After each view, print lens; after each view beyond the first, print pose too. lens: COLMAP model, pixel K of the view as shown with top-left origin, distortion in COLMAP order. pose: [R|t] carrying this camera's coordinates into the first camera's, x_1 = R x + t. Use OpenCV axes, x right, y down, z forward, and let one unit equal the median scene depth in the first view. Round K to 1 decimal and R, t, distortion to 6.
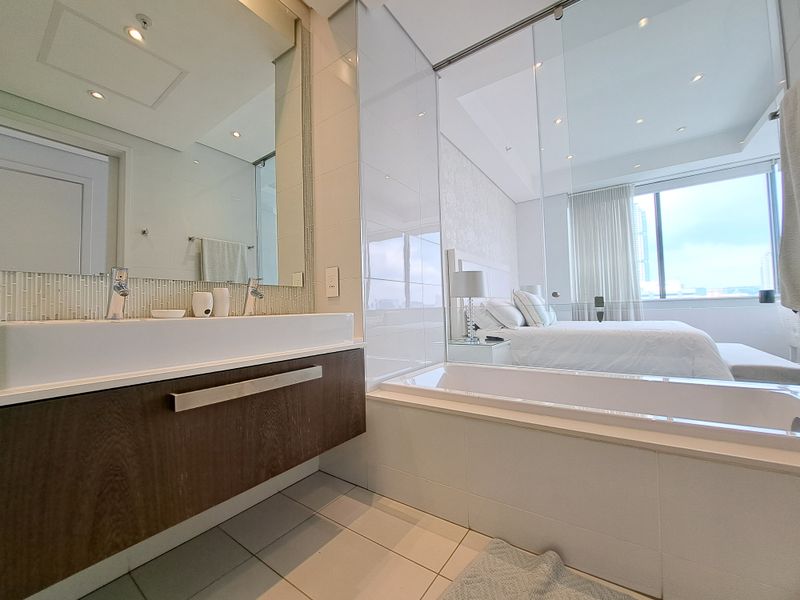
lens RADIAL K [[320.3, 0, 393.3], [0, 320.3, 300.5], [0, 0, 1]] dist [-0.015378, -0.000466]
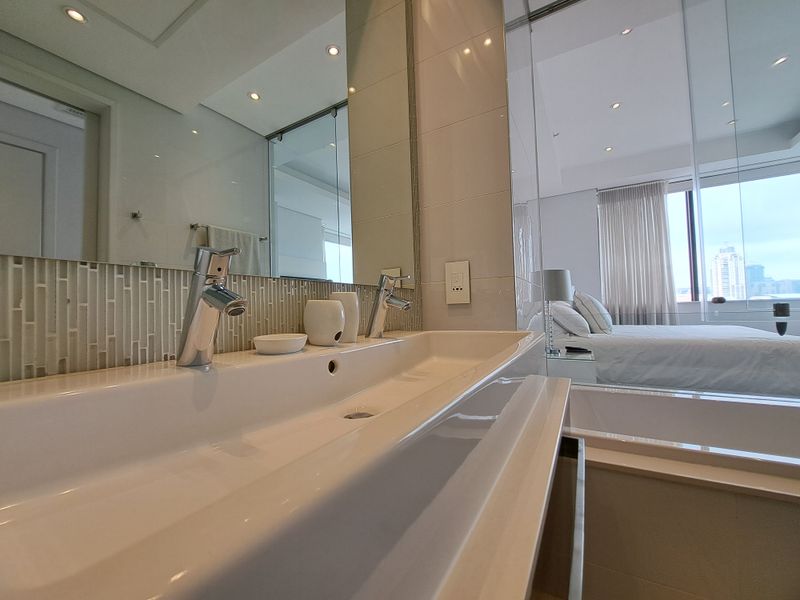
lens RADIAL K [[321.8, 0, 394.2], [0, 321.8, 301.7], [0, 0, 1]] dist [-0.016618, -0.000007]
pose [[0.996678, 0.000833, 0.081443, -0.208328], [-0.001175, 0.999991, 0.004160, -0.010348], [-0.081438, -0.004242, 0.996669, 0.172050]]
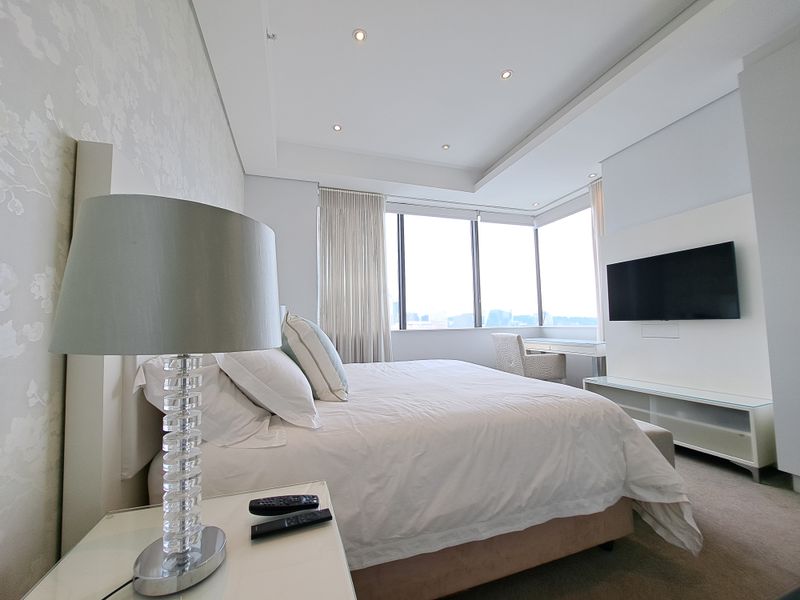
lens RADIAL K [[320.3, 0, 393.3], [0, 320.3, 300.5], [0, 0, 1]] dist [-0.015378, -0.000466]
pose [[0.602714, 0.075696, 0.794359, 0.139362], [-0.024246, 0.996768, -0.076588, -0.025029], [-0.797589, 0.026901, 0.602602, 0.690901]]
